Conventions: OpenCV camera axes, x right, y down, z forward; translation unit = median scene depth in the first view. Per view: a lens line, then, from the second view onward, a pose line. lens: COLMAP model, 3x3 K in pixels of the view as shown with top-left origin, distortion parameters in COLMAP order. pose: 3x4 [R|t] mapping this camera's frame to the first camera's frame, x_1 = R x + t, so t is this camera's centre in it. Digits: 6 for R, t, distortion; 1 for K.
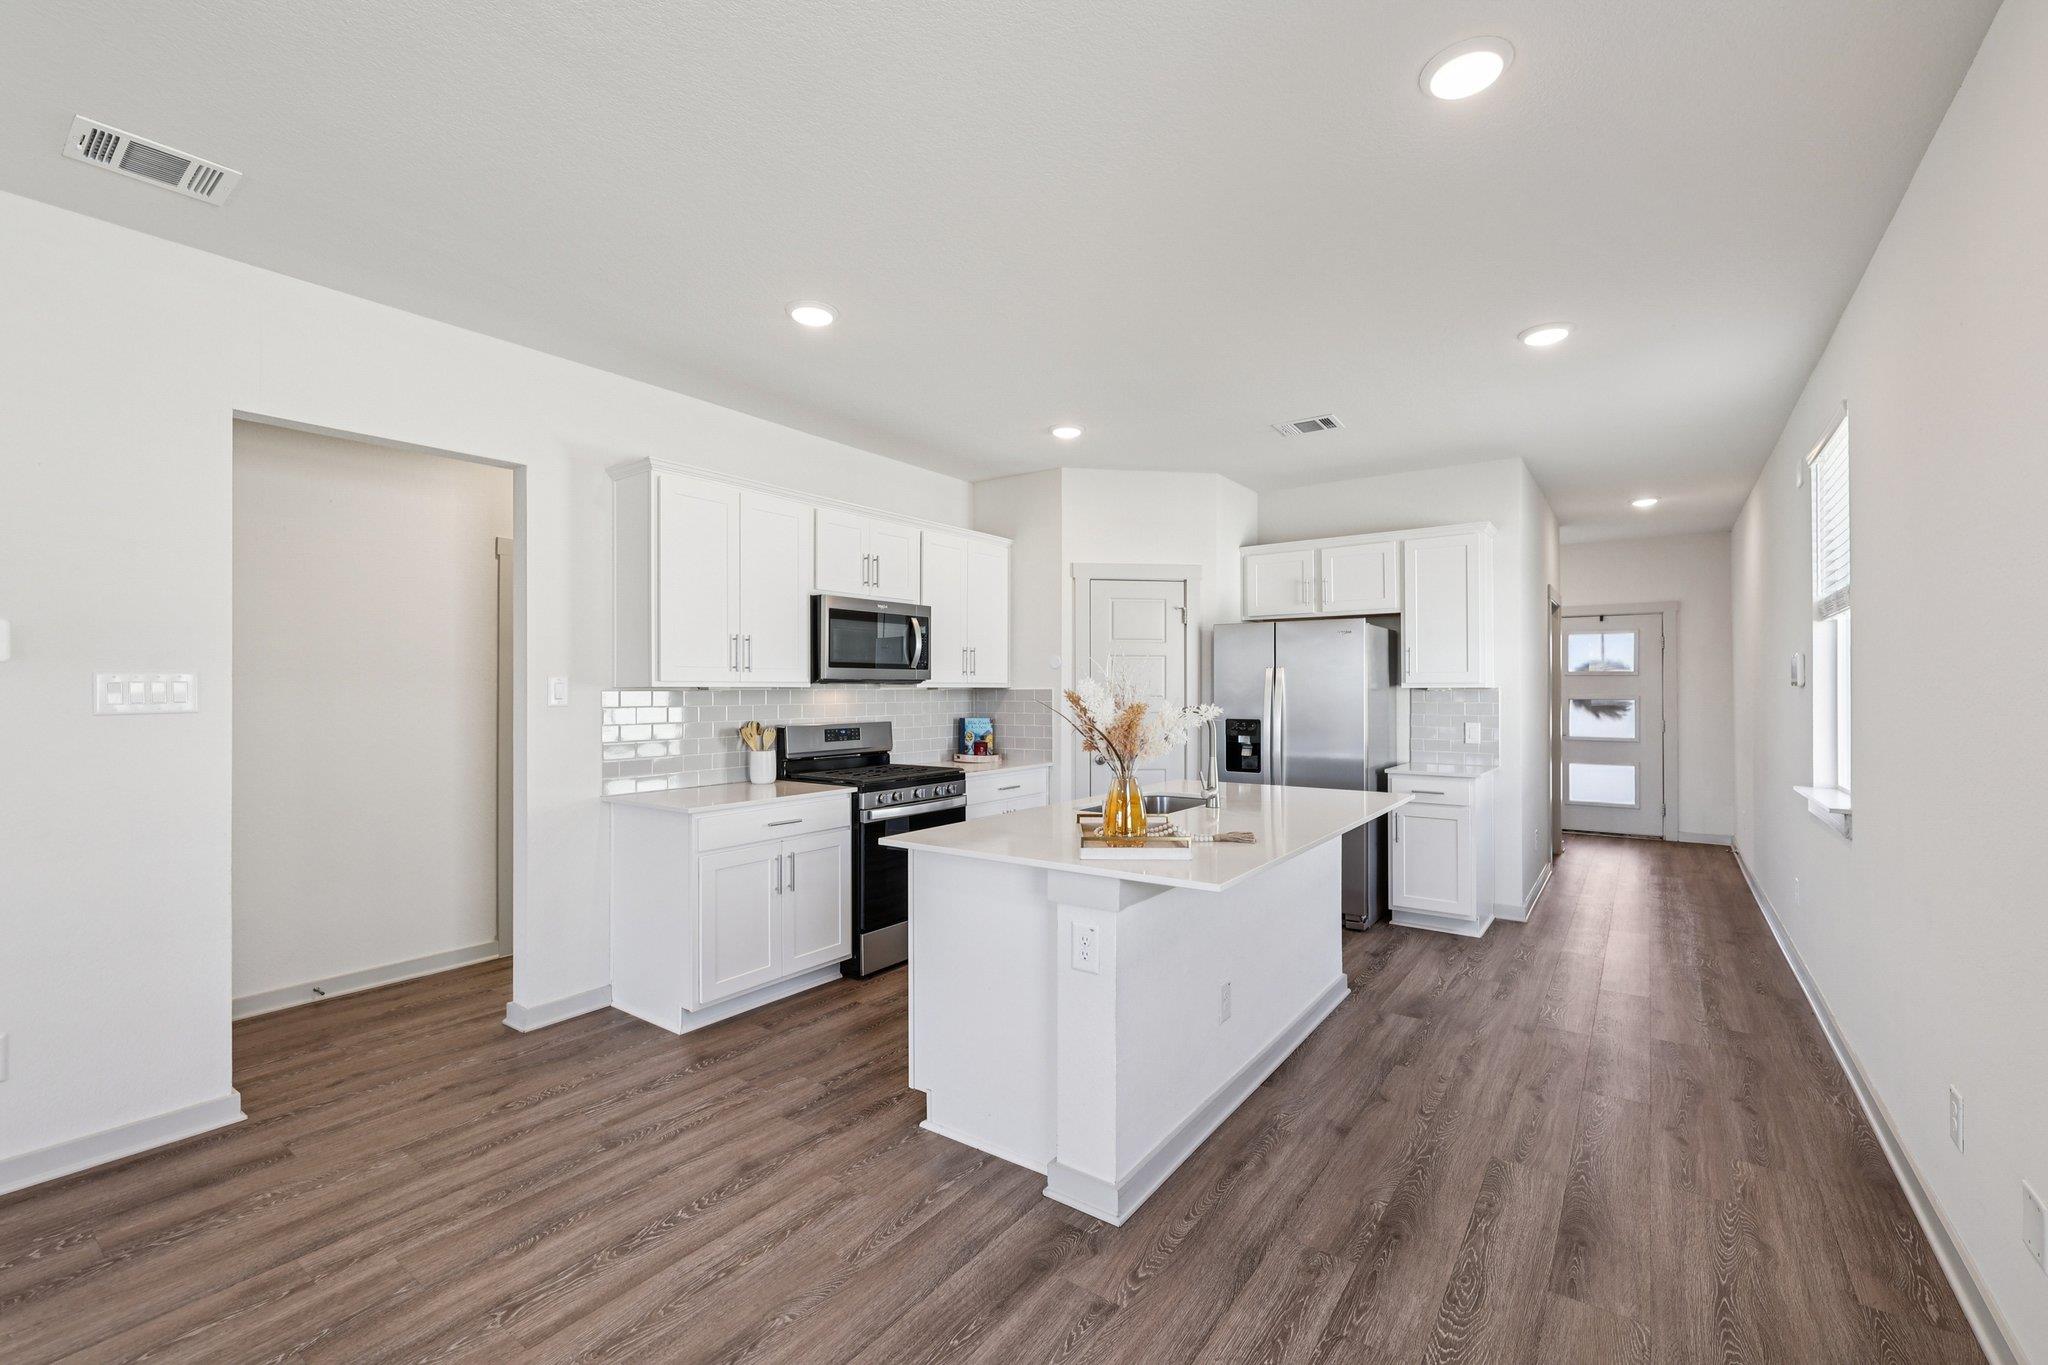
lens RADIAL K [[863.9, 0, 1030.7], [0, 863.9, 686.3], [0, 0, 1]] dist [-0.001624, 0.000666]
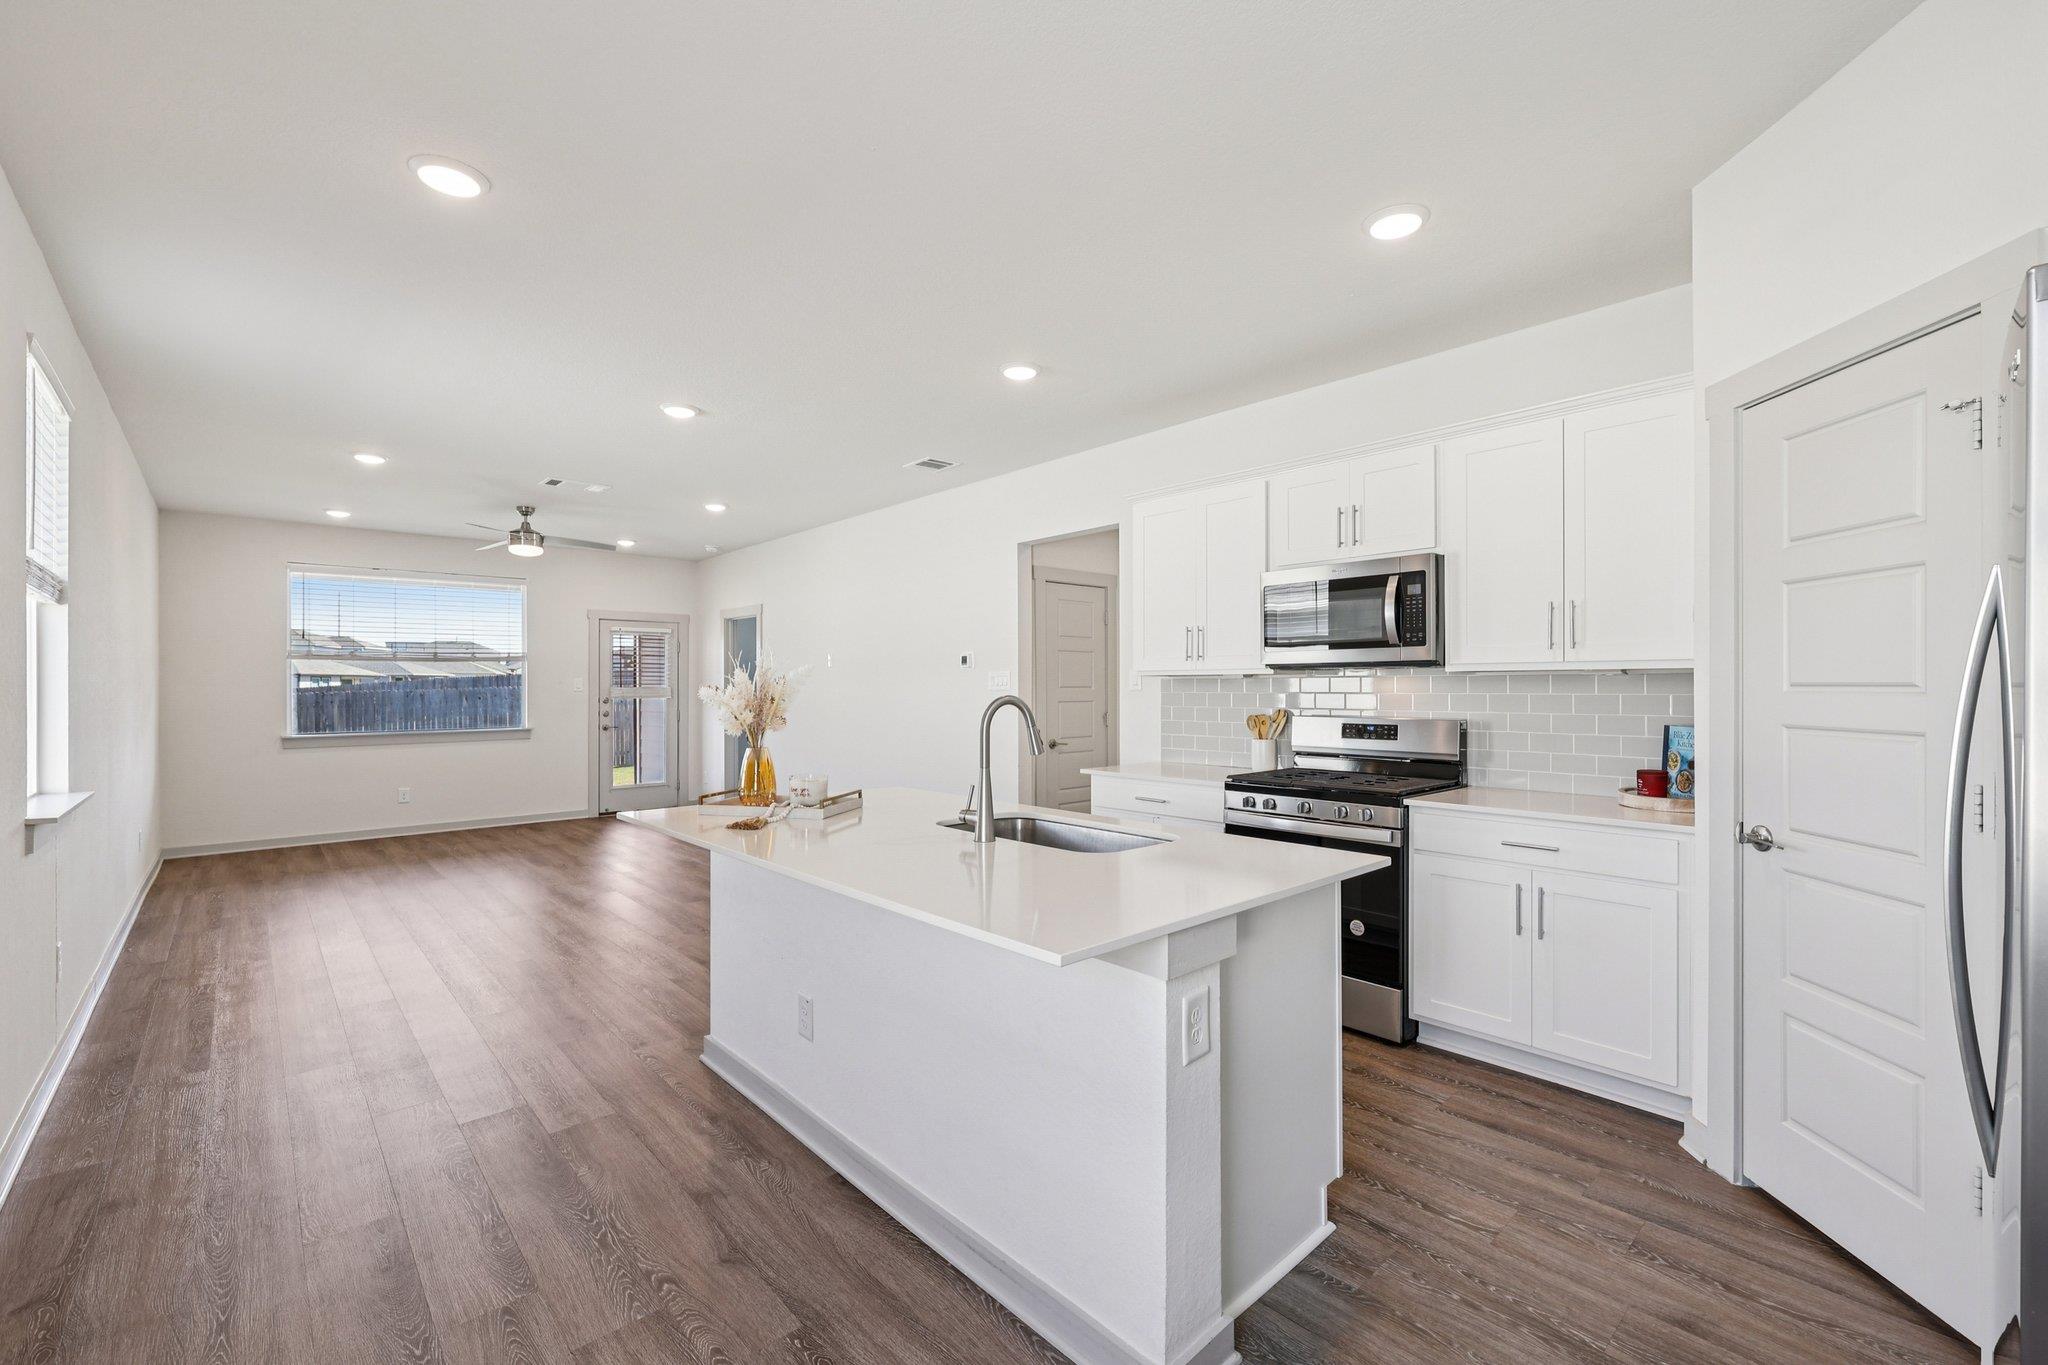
lens RADIAL K [[863.9, 0, 1028.9], [0, 863.9, 687.8], [0, 0, 1]] dist [-0.001624, 0.000666]
pose [[-0.209583, 0.005425, -0.977776, 0.567594], [0.008376, 0.999958, 0.003753, 0.008233], [0.977755, -0.007403, -0.209620, 0.759525]]
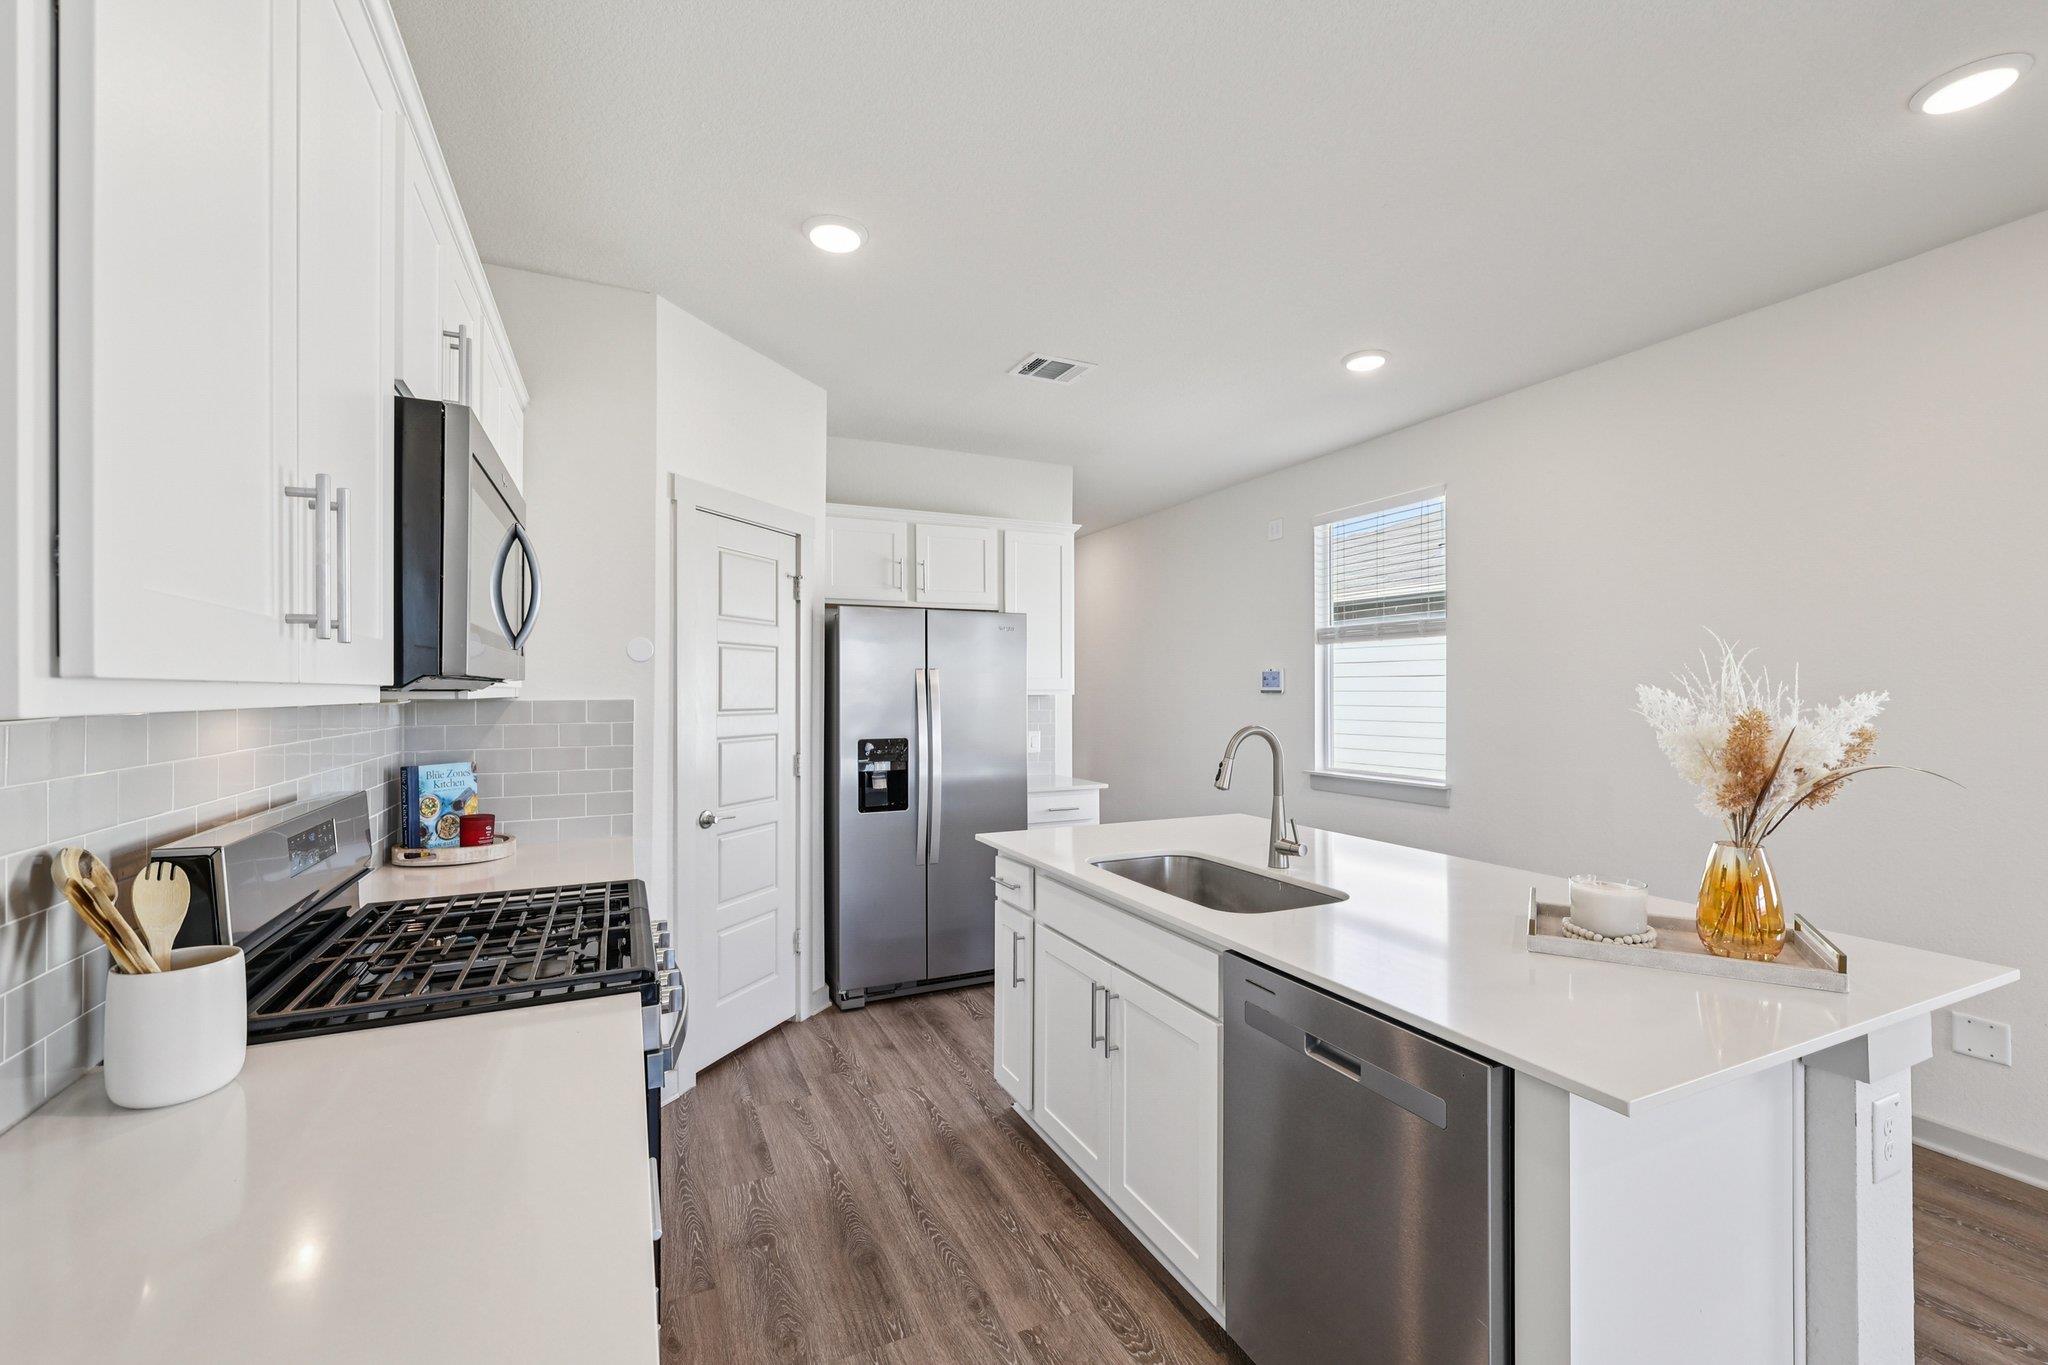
lens RADIAL K [[863.9, 0, 1033.1], [0, 863.9, 686.7], [0, 0, 1]] dist [-0.001624, 0.000666]
pose [[0.486570, 0.005465, 0.873625, -0.328055], [-0.003744, 0.999984, -0.004170, -0.003392], [-0.873634, -0.001242, 0.486582, 0.533937]]
